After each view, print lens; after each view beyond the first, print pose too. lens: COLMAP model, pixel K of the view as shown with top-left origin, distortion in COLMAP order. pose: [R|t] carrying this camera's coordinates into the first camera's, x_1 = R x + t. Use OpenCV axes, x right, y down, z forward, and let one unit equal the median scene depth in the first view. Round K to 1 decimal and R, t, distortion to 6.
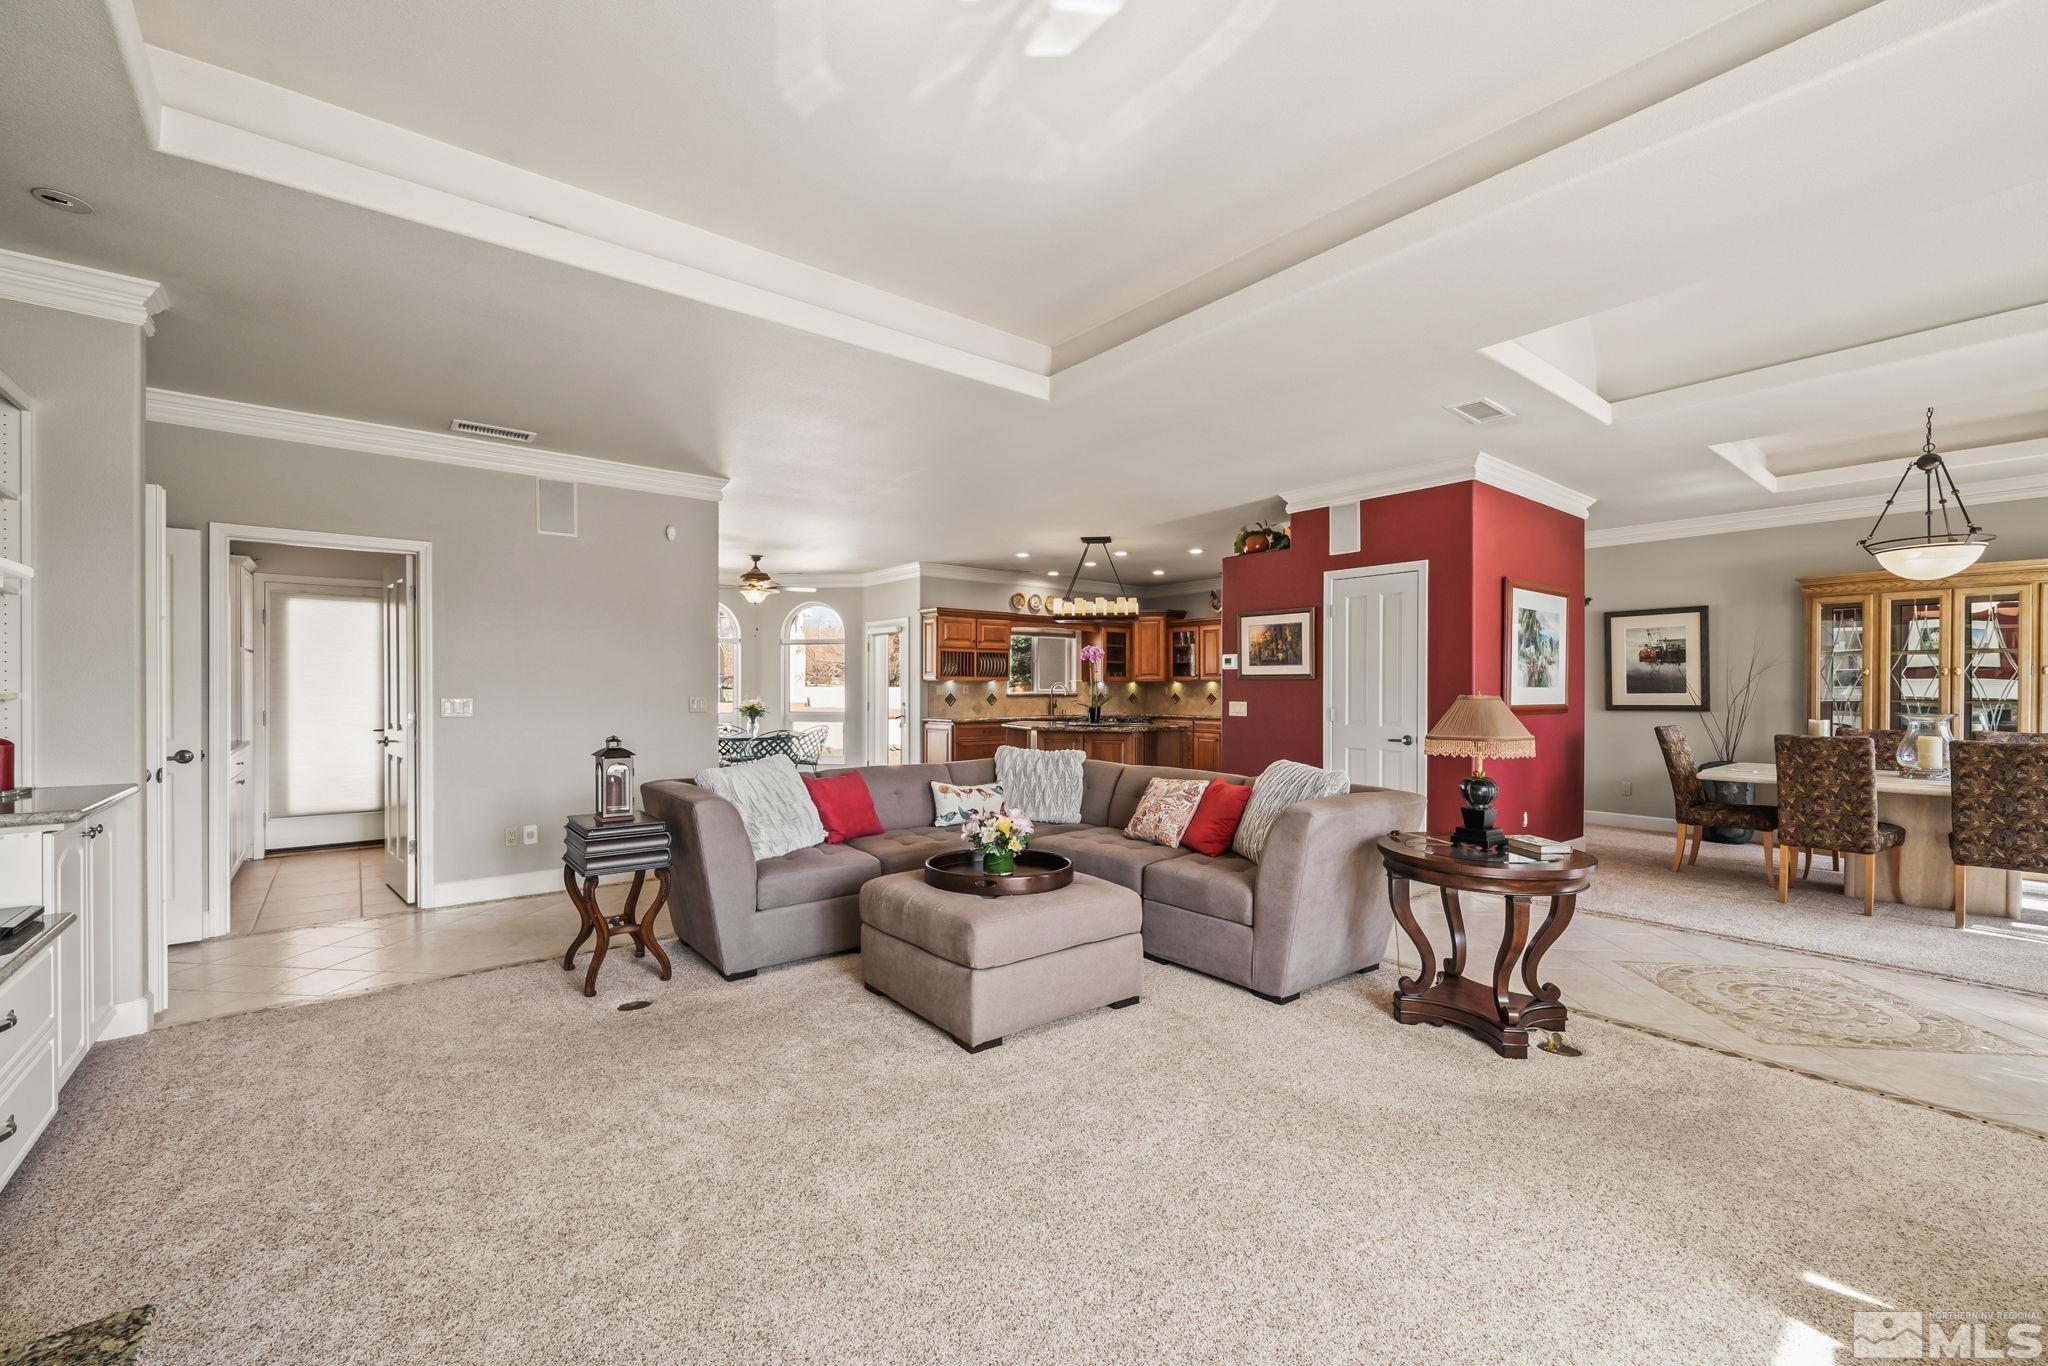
lens RADIAL K [[835.0, 0, 1011.6], [0, 835.0, 685.3], [0, 0, 1]] dist [-0.001220, -0.000522]
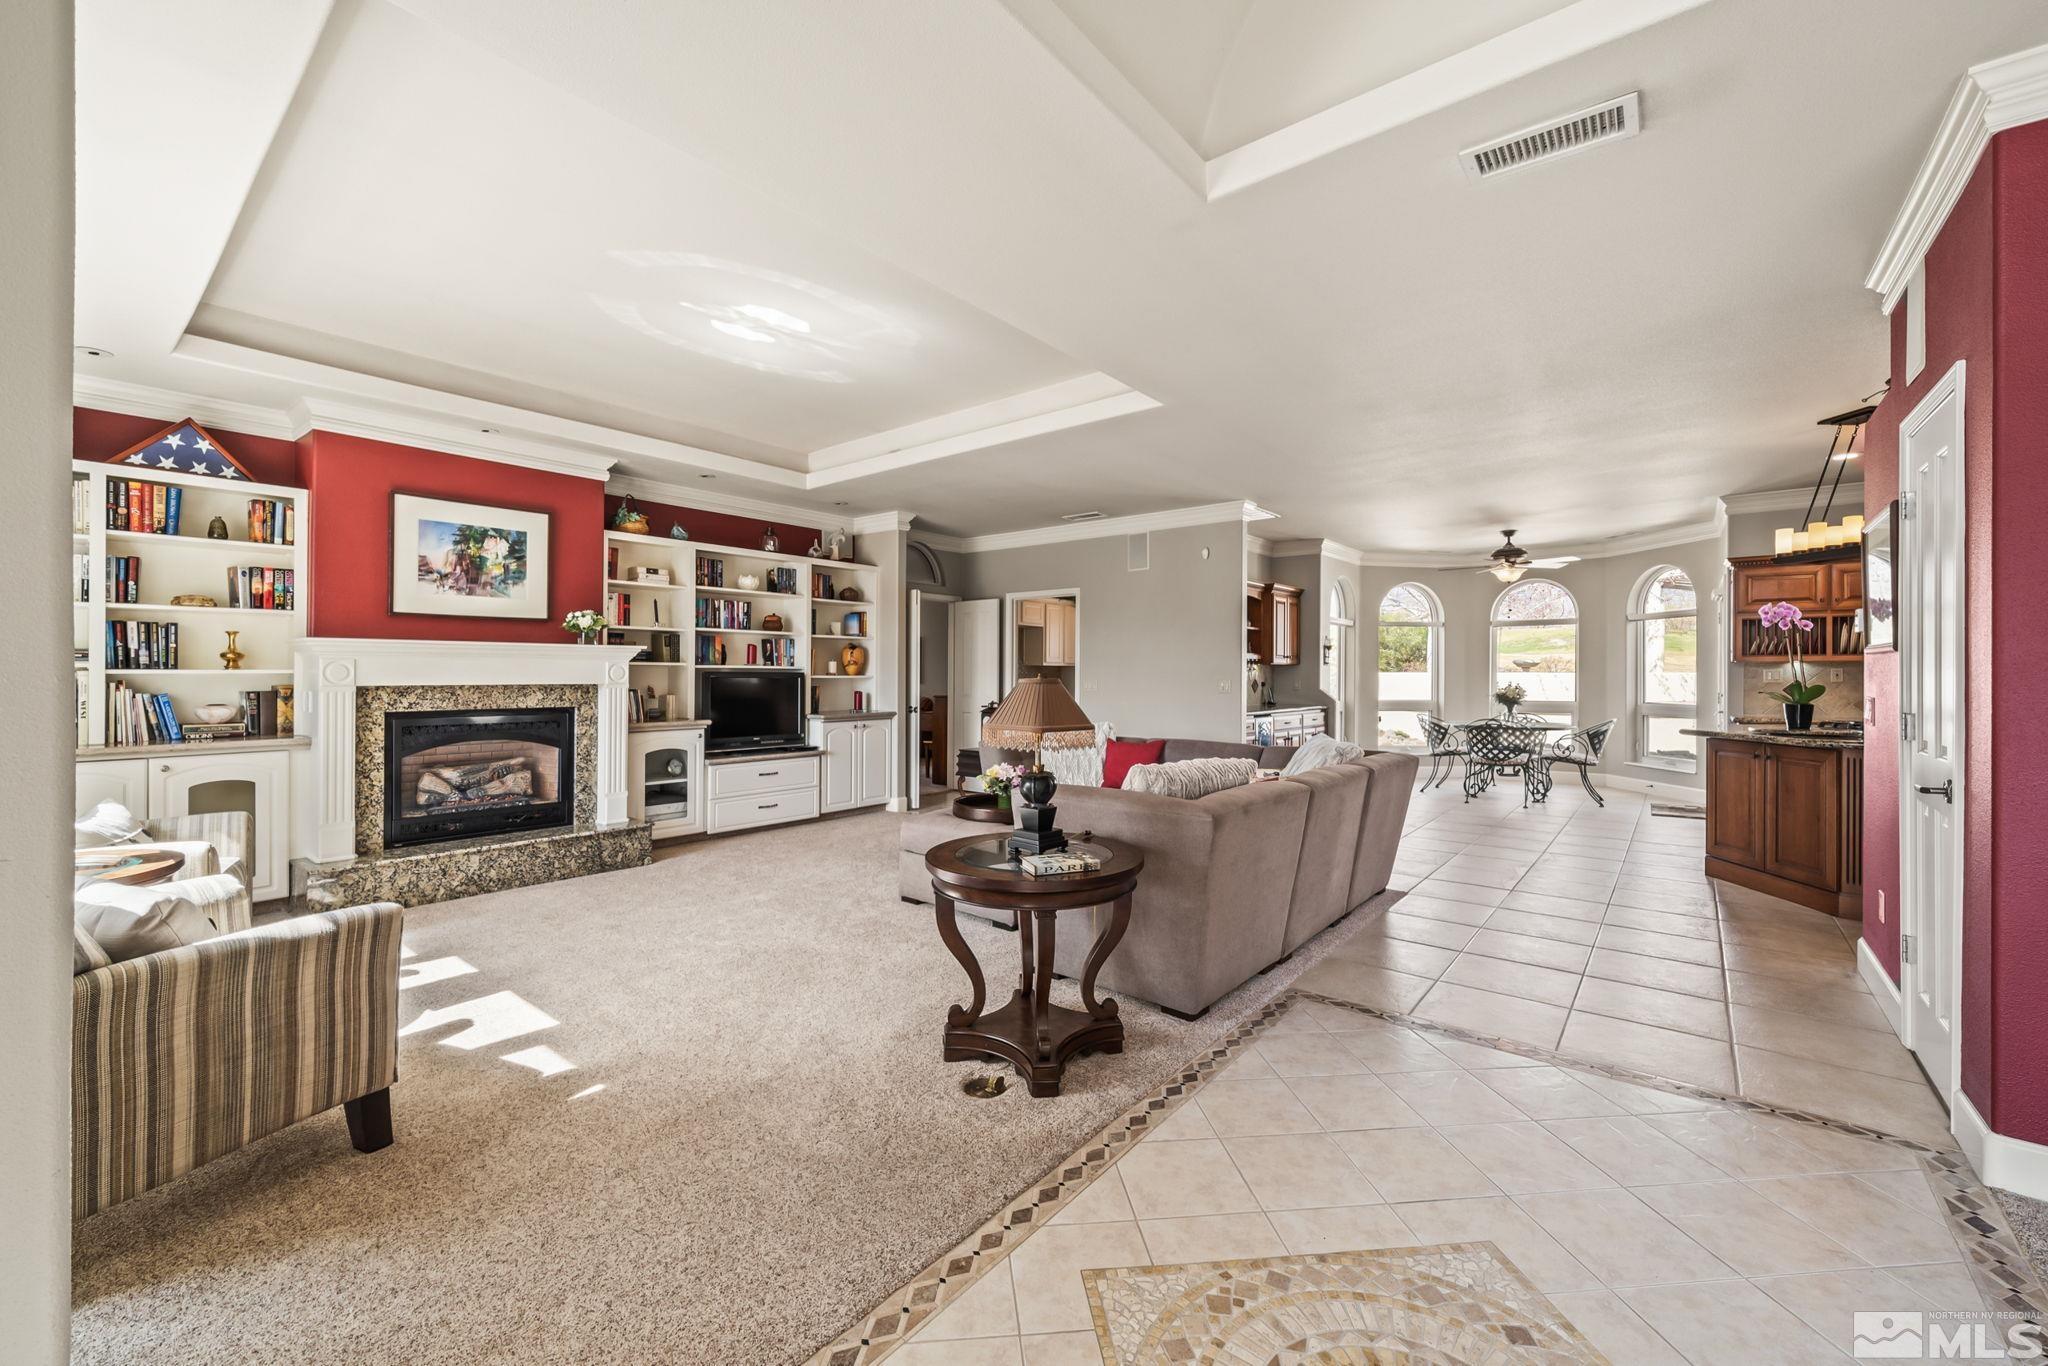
lens RADIAL K [[828.6, 0, 1013.1], [0, 828.6, 690.0], [0, 0, 1]] dist [0.000661, 0.000441]
pose [[0.209250, 0.016768, -0.977718, 0.453969], [0.005585, 0.999816, 0.018342, 0.001572], [0.977846, -0.009299, 0.209118, 0.257916]]
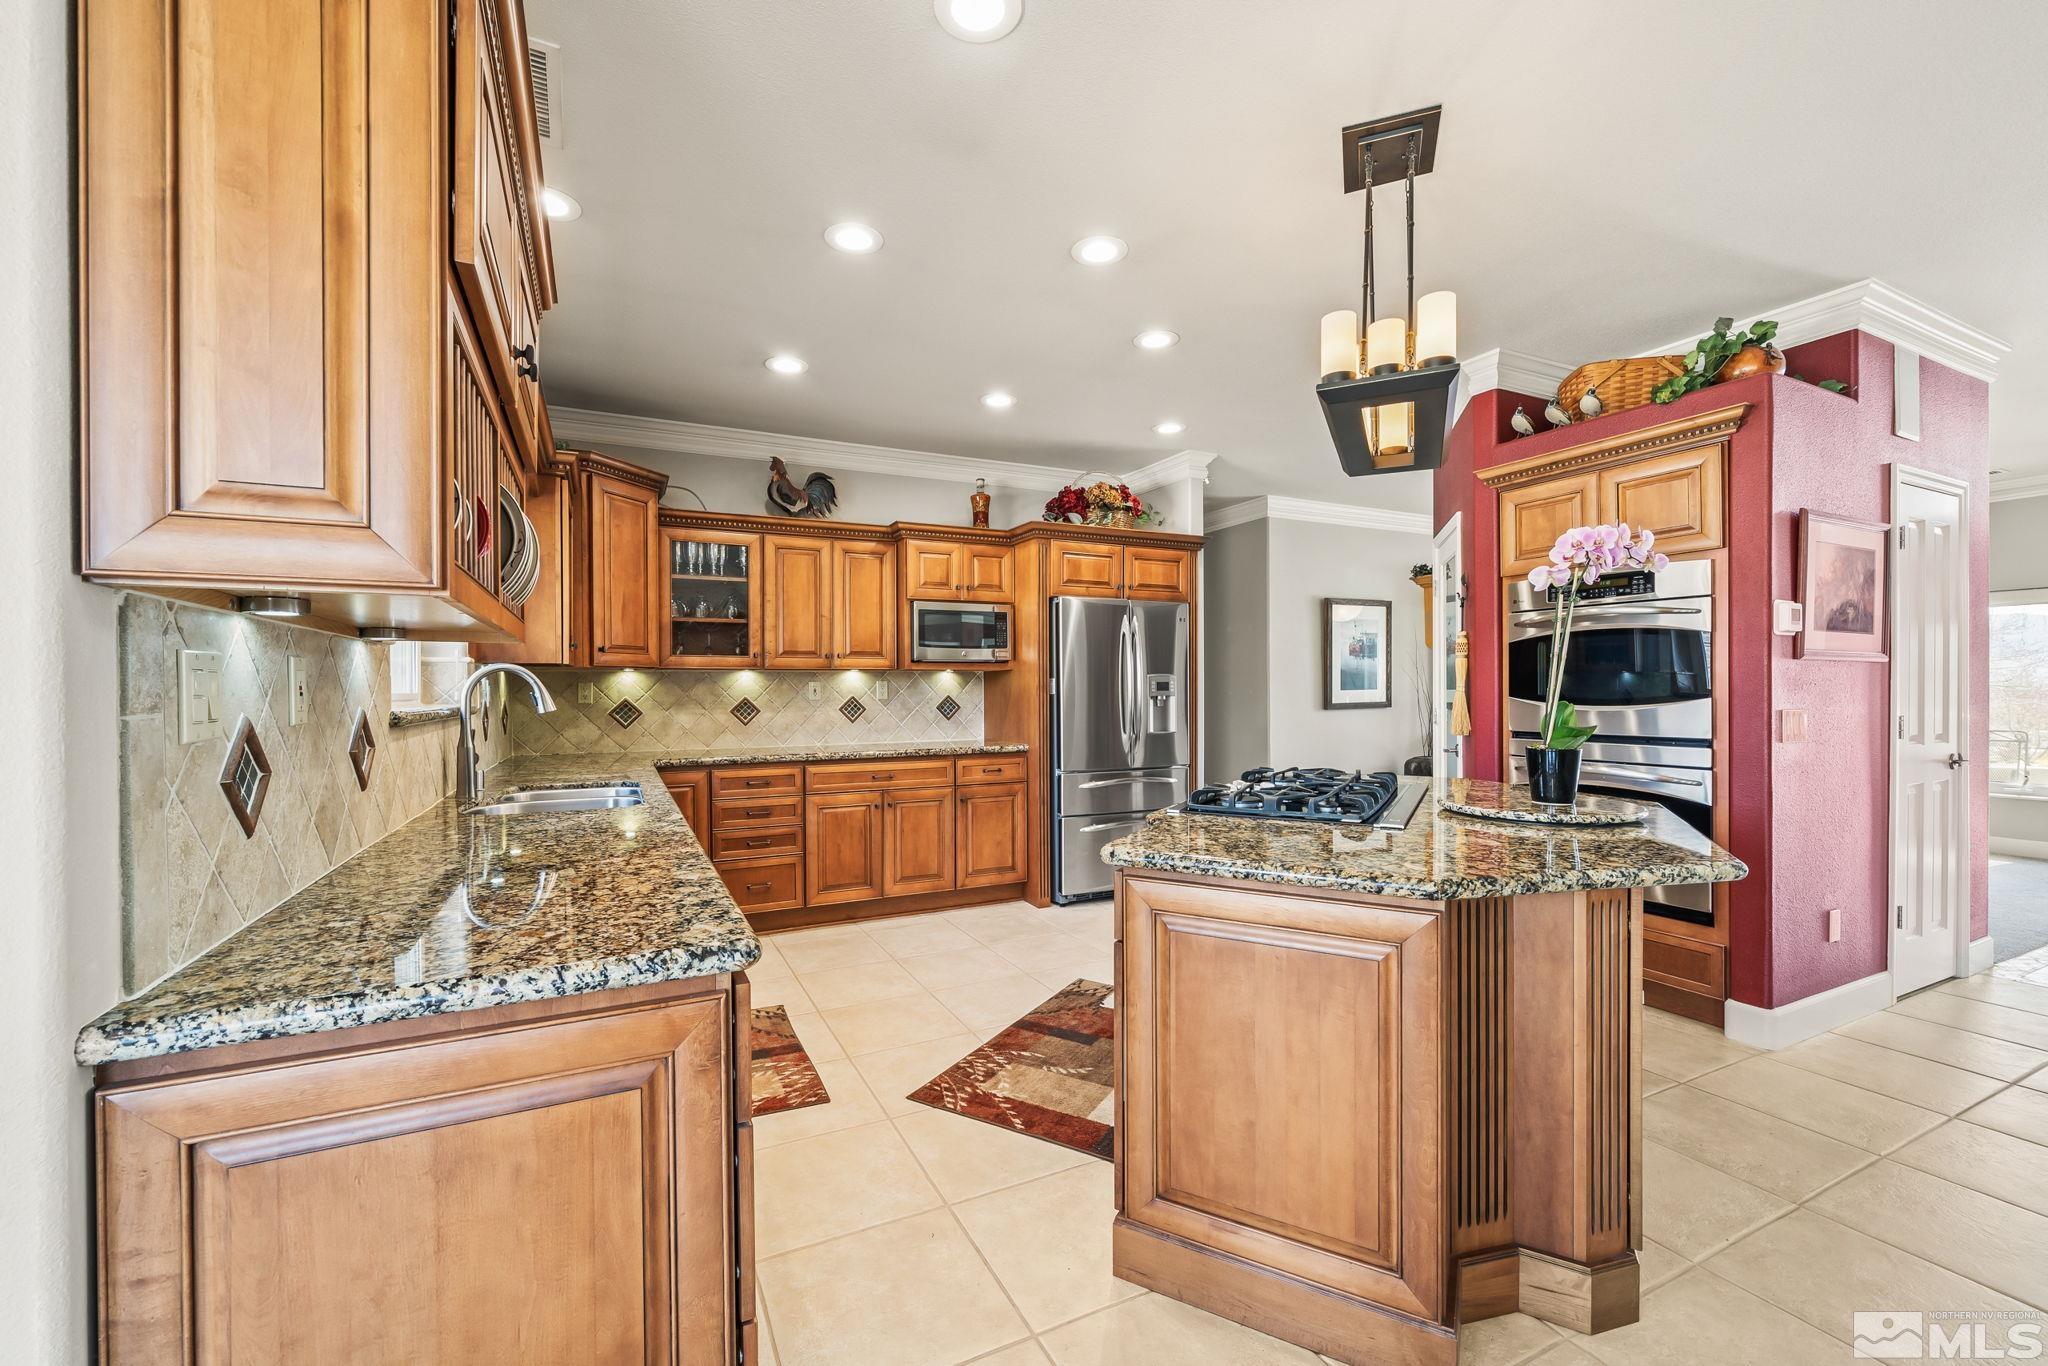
lens RADIAL K [[835.0, 0, 1011.6], [0, 835.0, 685.3], [0, 0, 1]] dist [-0.001220, -0.000522]
pose [[0.219604, 0.003012, 0.975584, -0.167667], [0.001469, 0.999993, -0.003418, 0.005194], [-0.975588, 0.002184, 0.219598, 0.890733]]
